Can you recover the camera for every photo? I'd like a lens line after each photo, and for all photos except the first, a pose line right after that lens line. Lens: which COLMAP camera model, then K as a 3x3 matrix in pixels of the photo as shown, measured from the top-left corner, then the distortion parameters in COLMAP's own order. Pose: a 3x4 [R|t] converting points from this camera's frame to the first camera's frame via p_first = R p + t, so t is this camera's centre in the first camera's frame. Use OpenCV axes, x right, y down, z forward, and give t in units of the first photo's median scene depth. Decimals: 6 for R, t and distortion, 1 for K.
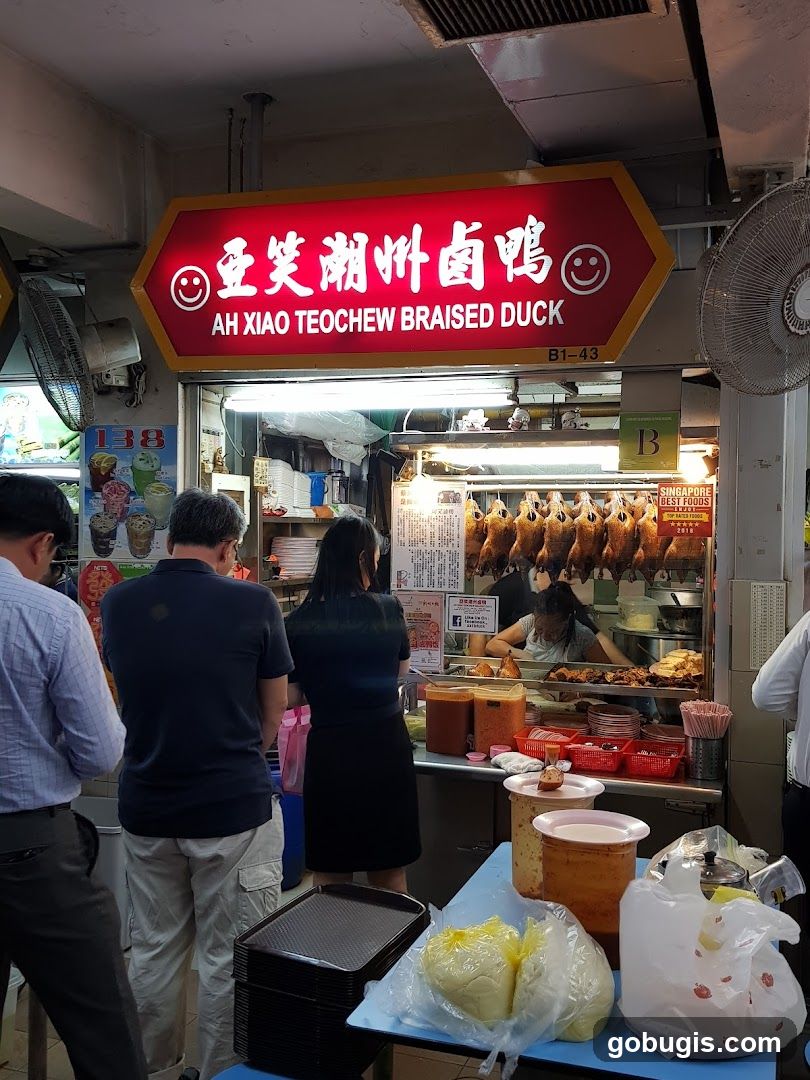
lens RADIAL K [[1047.2, 0, 412.9], [0, 1047.2, 574.6], [0, 0, 1]] dist [0.126612, 0.000000]
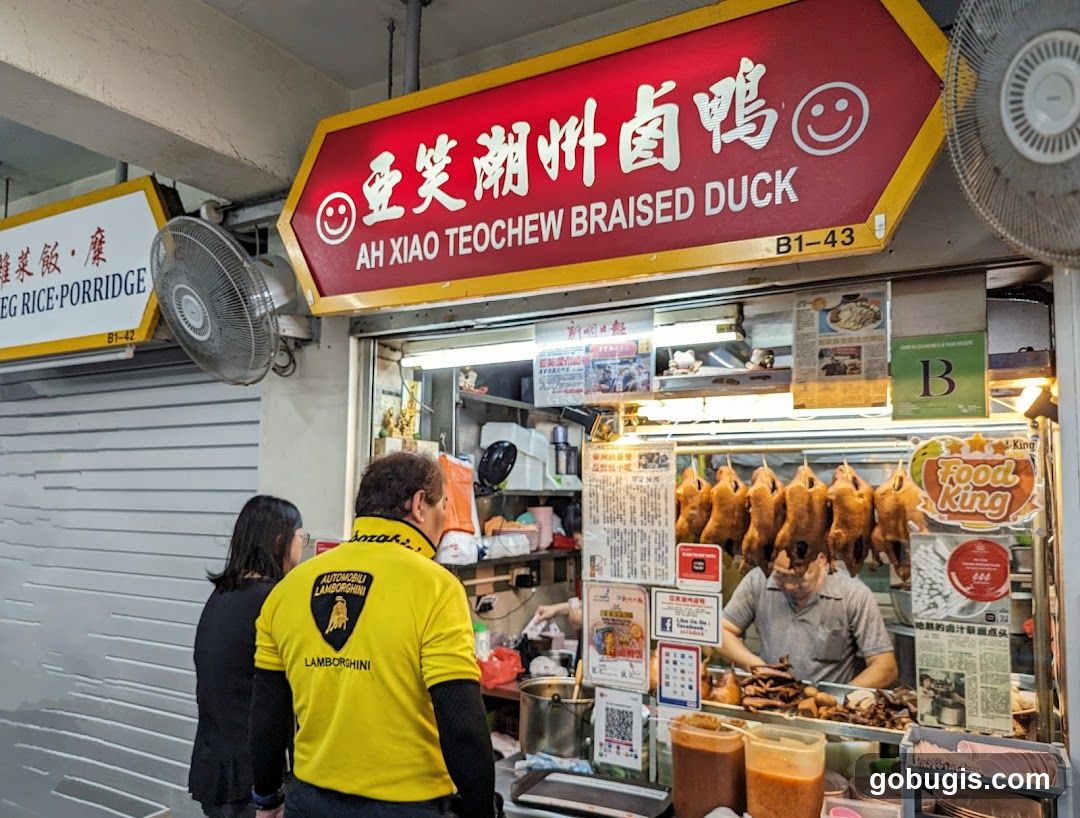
lens RADIAL K [[845.1, 0, 497.7], [0, 845.1, 445.3], [0, 0, 1]] dist [0.056856, -0.038176]
pose [[0.974292, -0.012814, -0.224924, 0.067870], [-0.012248, 0.993892, -0.109677, -0.016577], [0.224956, 0.109613, 0.968184, 0.396336]]
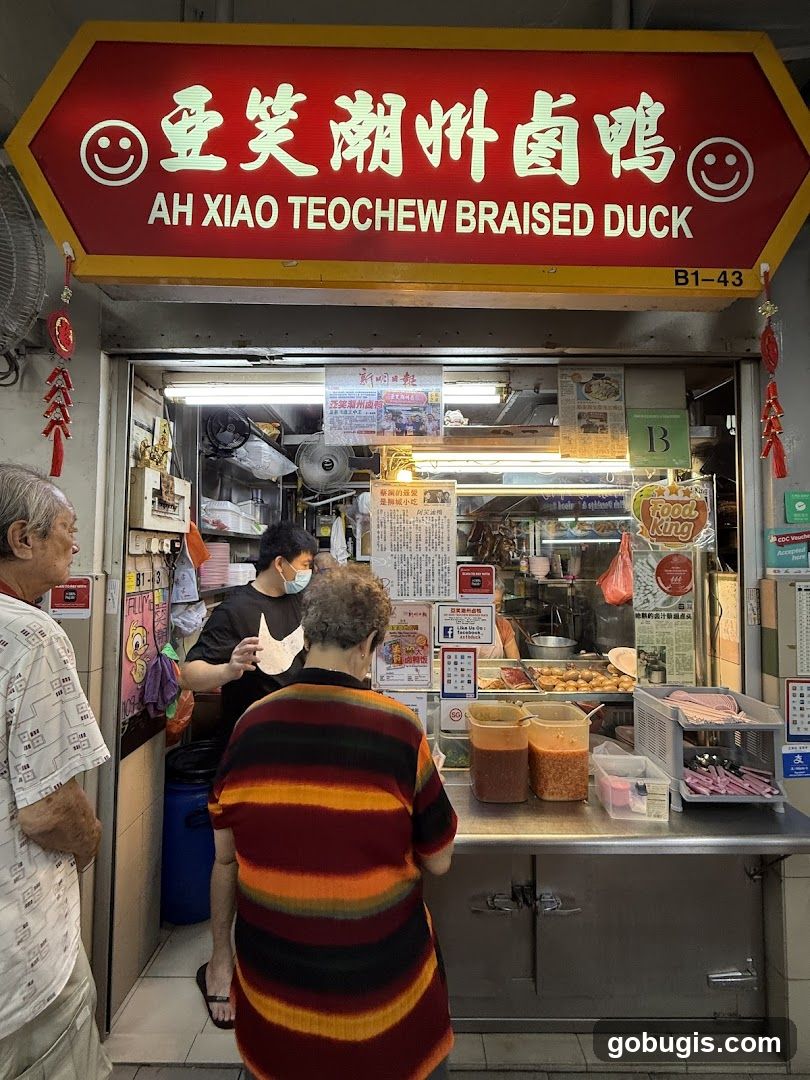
lens RADIAL K [[411.9, 0, 395.2], [0, 411.9, 547.6], [0, 0, 1]] dist [-0.006696, 0.001051]
pose [[0.940529, 0.005642, 0.339665, -0.132034], [0.019662, 0.997282, -0.071010, -0.004888], [-0.339143, 0.073466, 0.937862, 0.731003]]
